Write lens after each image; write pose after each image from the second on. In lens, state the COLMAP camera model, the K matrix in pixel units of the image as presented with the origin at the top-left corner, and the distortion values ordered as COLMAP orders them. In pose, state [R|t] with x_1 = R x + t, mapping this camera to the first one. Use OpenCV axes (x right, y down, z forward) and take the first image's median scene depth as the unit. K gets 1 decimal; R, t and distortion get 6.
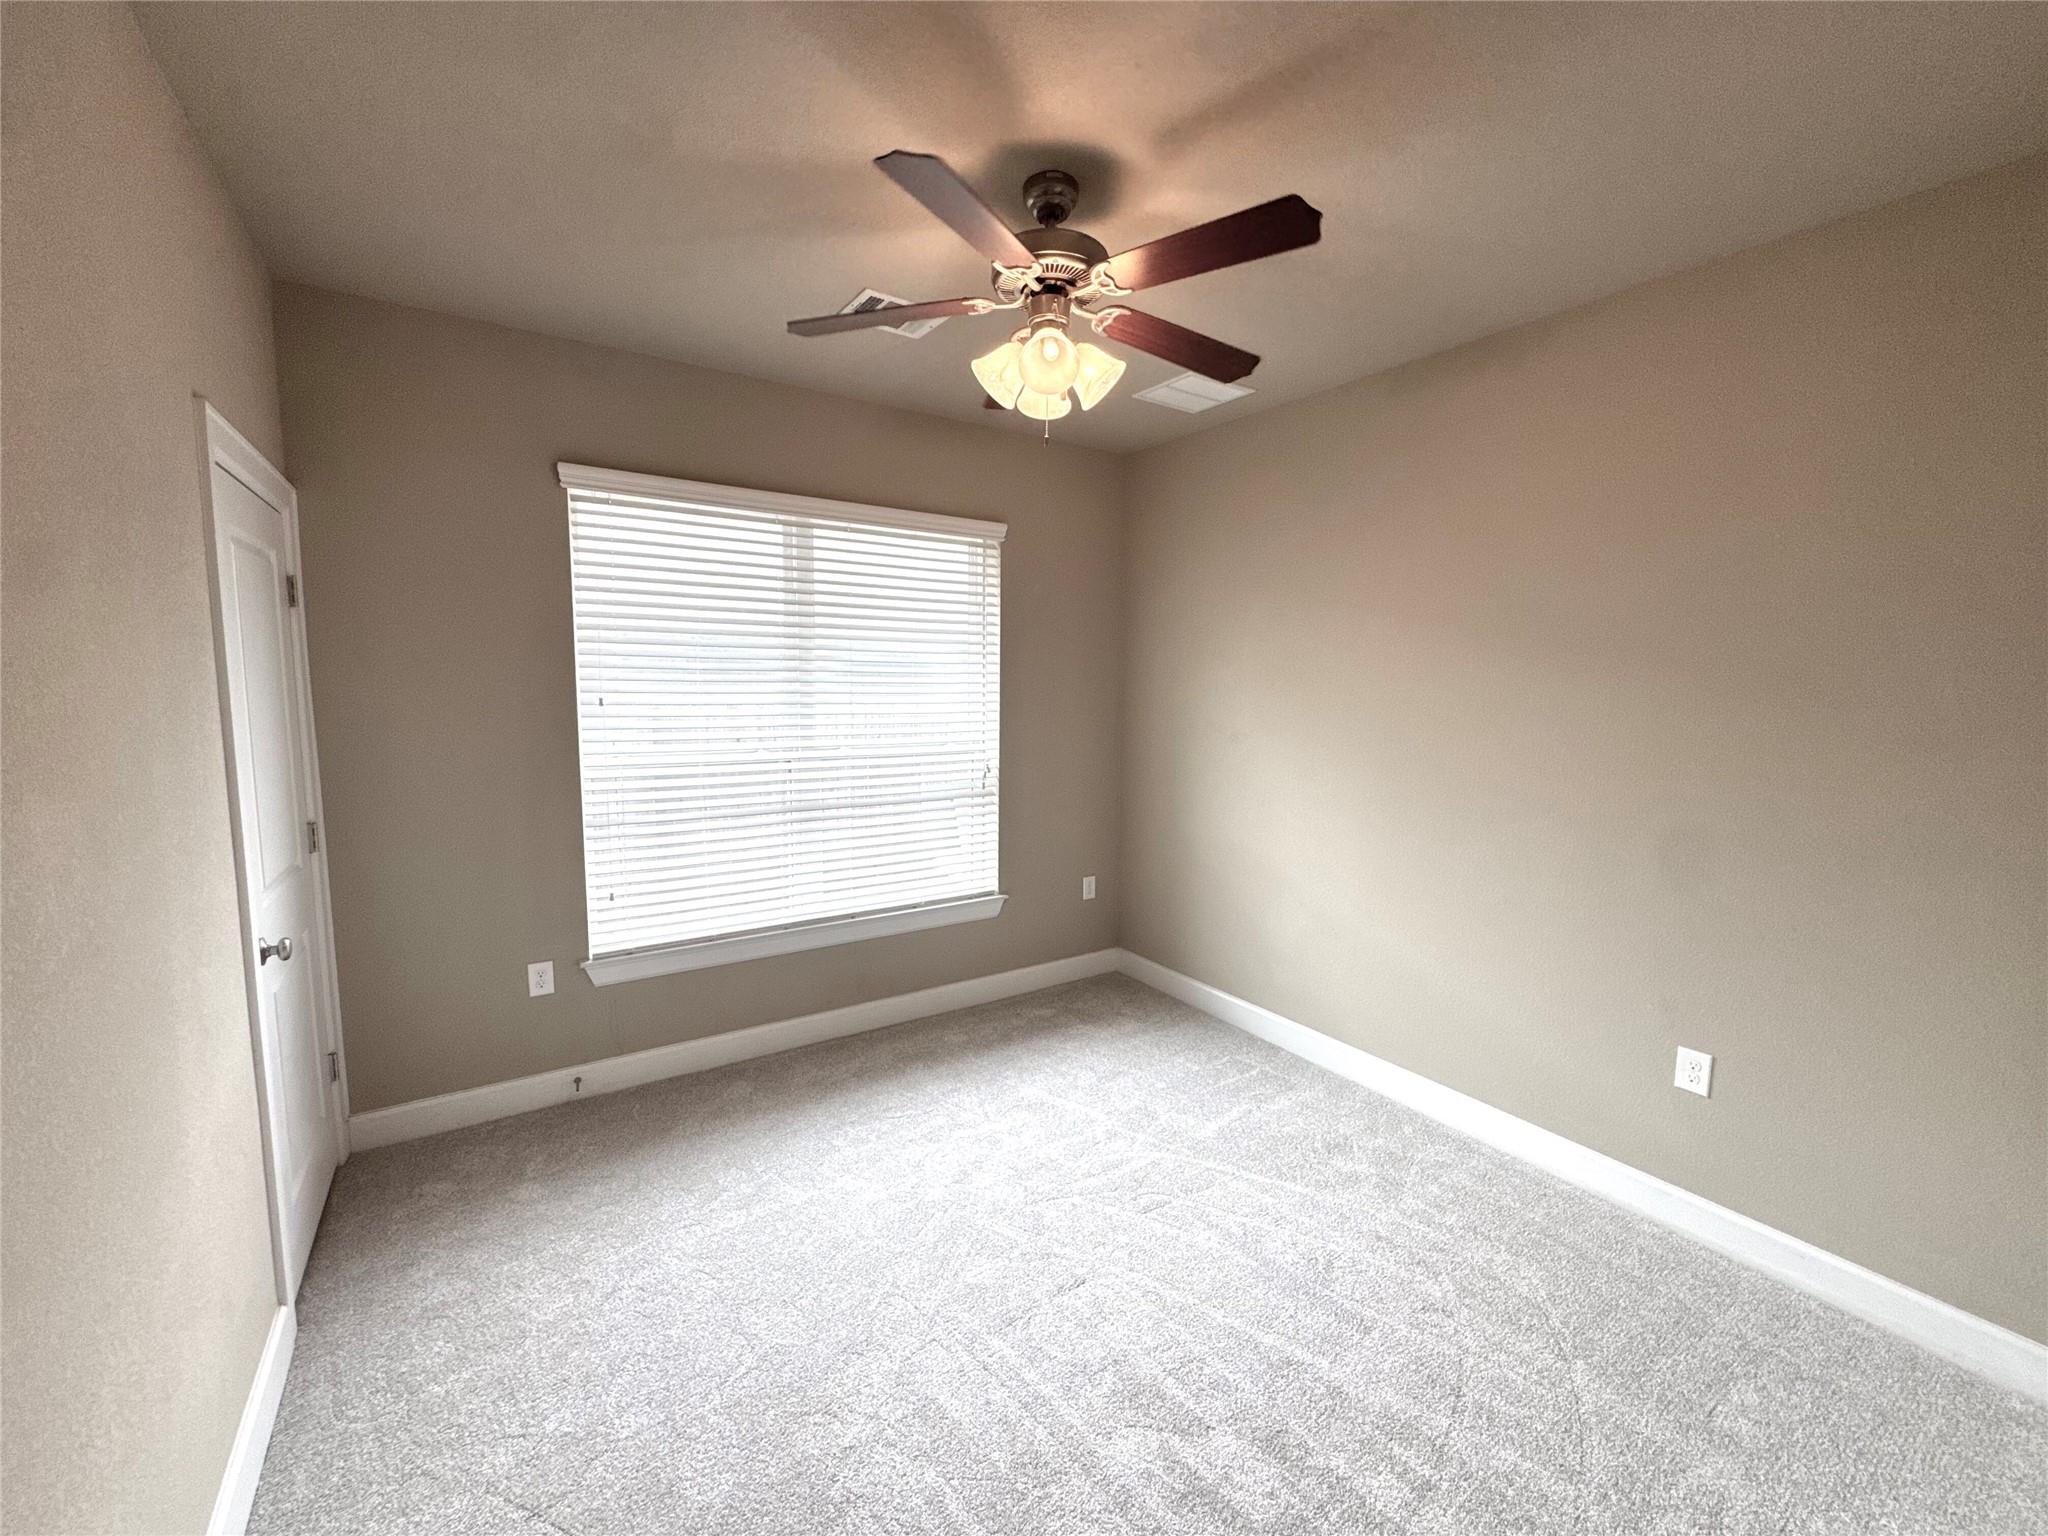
lens RADIAL K [[815.7, 0, 1024.0], [0, 815.7, 768.0], [0, 0, 1]] dist [-0.005613, 0.000560]
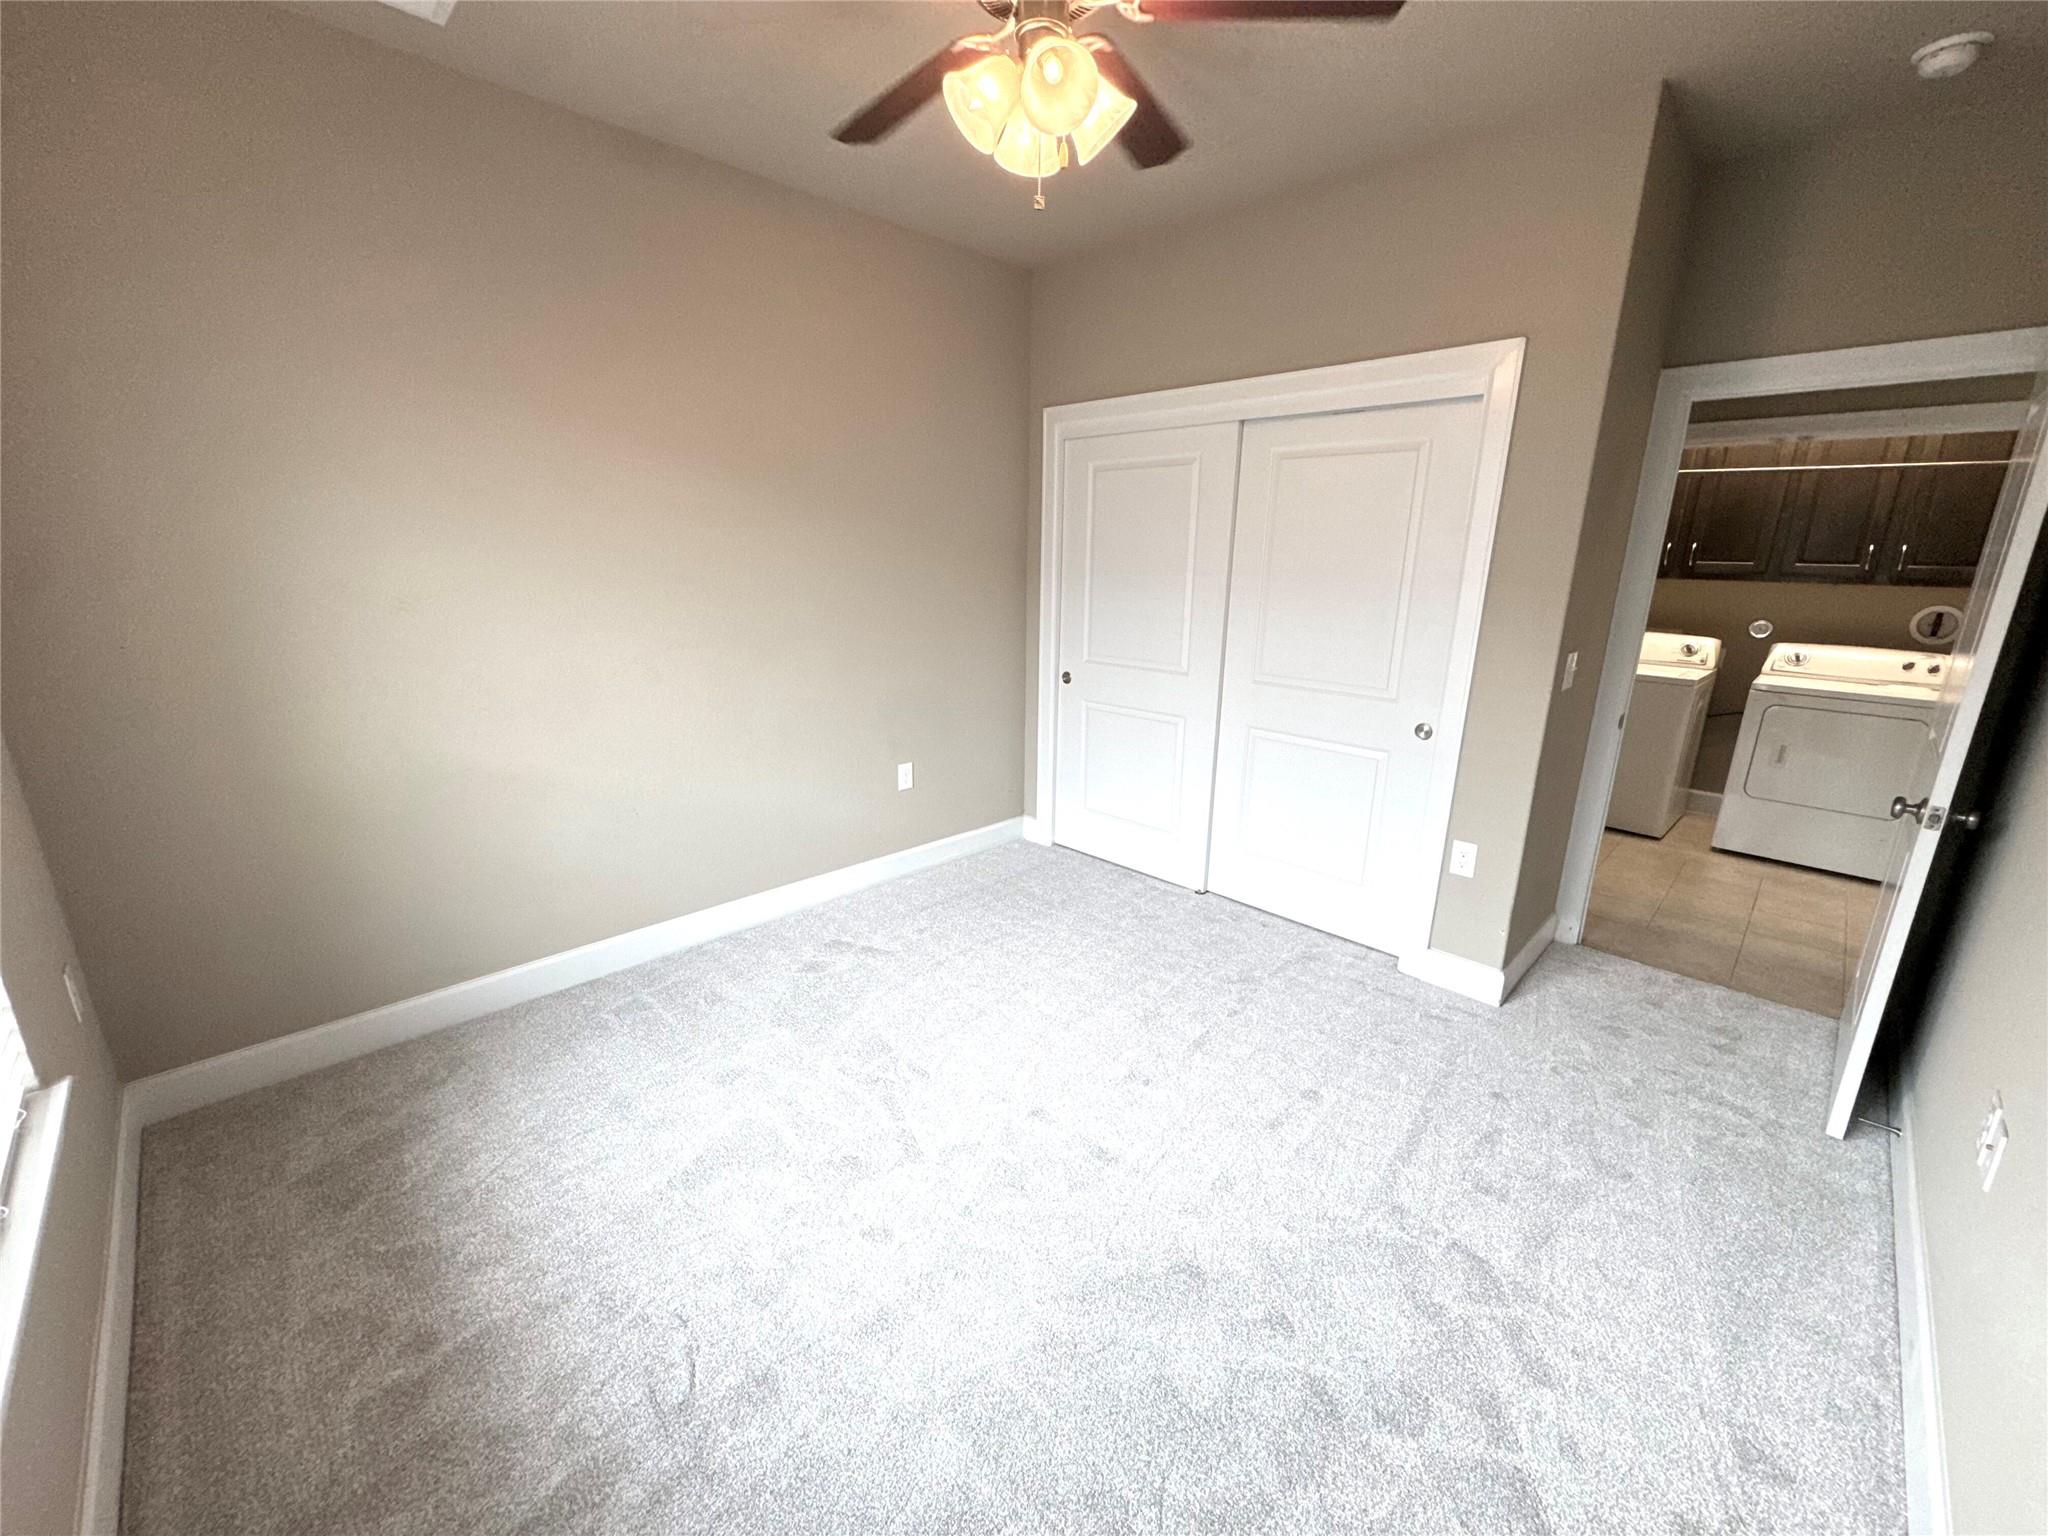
lens RADIAL K [[815.7, 0, 1024.0], [0, 815.7, 768.0], [0, 0, 1]] dist [-0.005613, 0.000560]
pose [[-0.193324, -0.270216, 0.943191, -0.559016], [0.091099, 0.952230, 0.291478, -0.068131], [-0.976897, 0.142273, -0.159473, 0.782073]]
